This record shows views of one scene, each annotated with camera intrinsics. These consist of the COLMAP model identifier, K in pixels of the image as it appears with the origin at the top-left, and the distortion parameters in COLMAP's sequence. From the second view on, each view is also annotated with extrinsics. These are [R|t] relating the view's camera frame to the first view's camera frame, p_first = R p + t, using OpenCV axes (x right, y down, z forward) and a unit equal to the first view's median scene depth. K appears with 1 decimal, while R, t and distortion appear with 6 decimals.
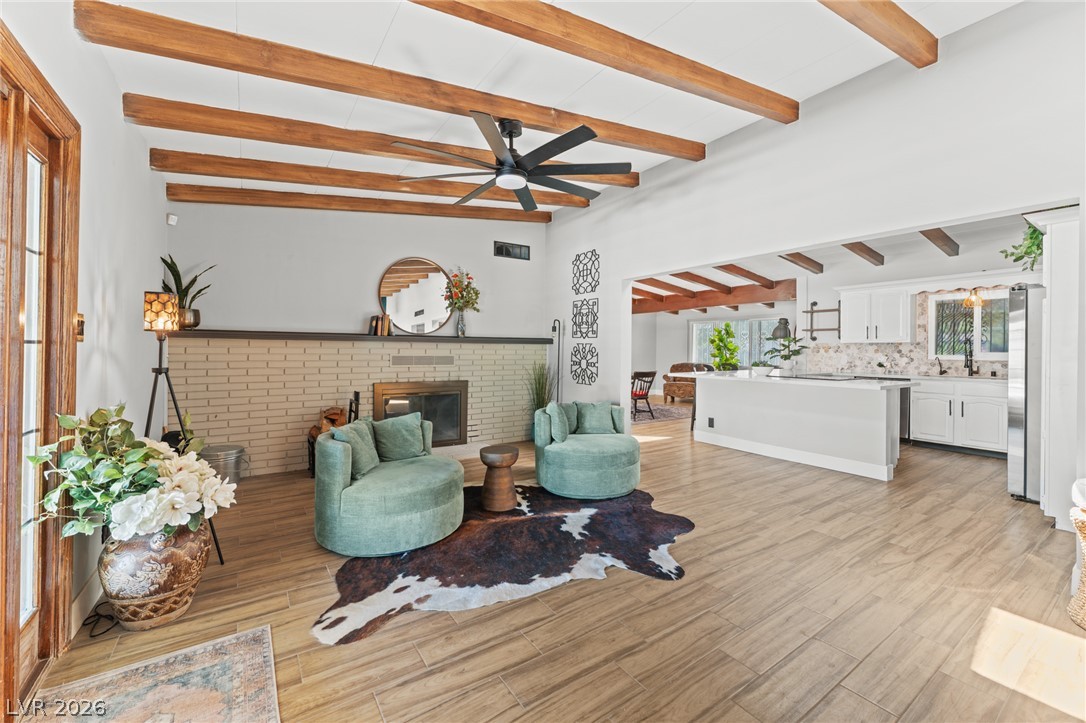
lens RADIAL K [[436.6, 0, 542.9], [0, 436.6, 352.9], [0, 0, 1]] dist [0.003308, -0.000319]
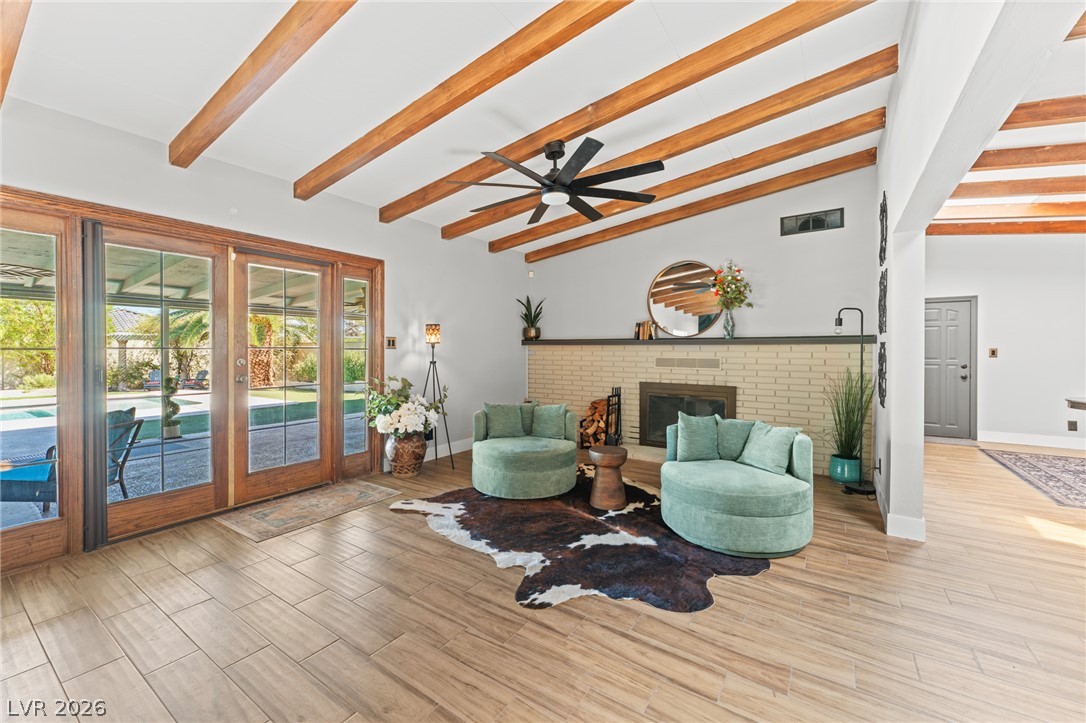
lens RADIAL K [[436.6, 0, 542.9], [0, 436.6, 352.9], [0, 0, 1]] dist [0.003308, -0.000319]
pose [[0.369403, -0.000682, -0.929269, 0.956789], [-0.007865, 0.999962, -0.003860, 0.001361], [0.929236, 0.008735, 0.369384, 0.580799]]
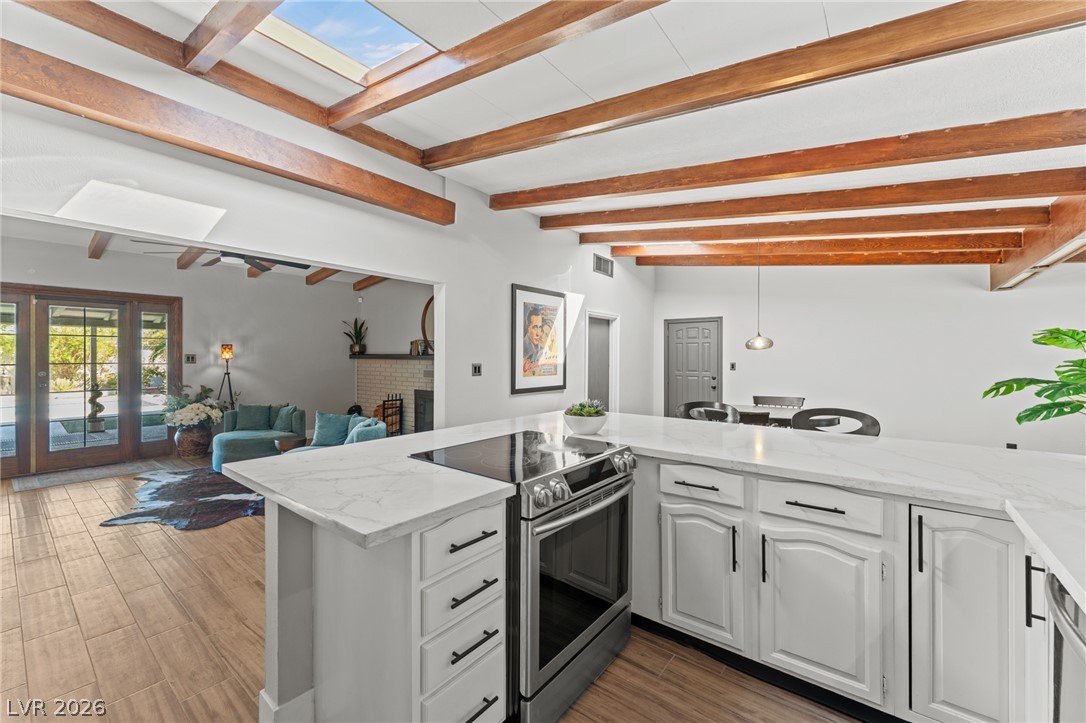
lens RADIAL K [[436.6, 0, 542.9], [0, 436.6, 352.9], [0, 0, 1]] dist [0.003308, -0.000319]
pose [[0.296729, -0.017263, -0.954806, 1.784564], [-0.009893, 0.999727, -0.021150, -0.036104], [0.954910, 0.015722, 0.296478, 1.629195]]
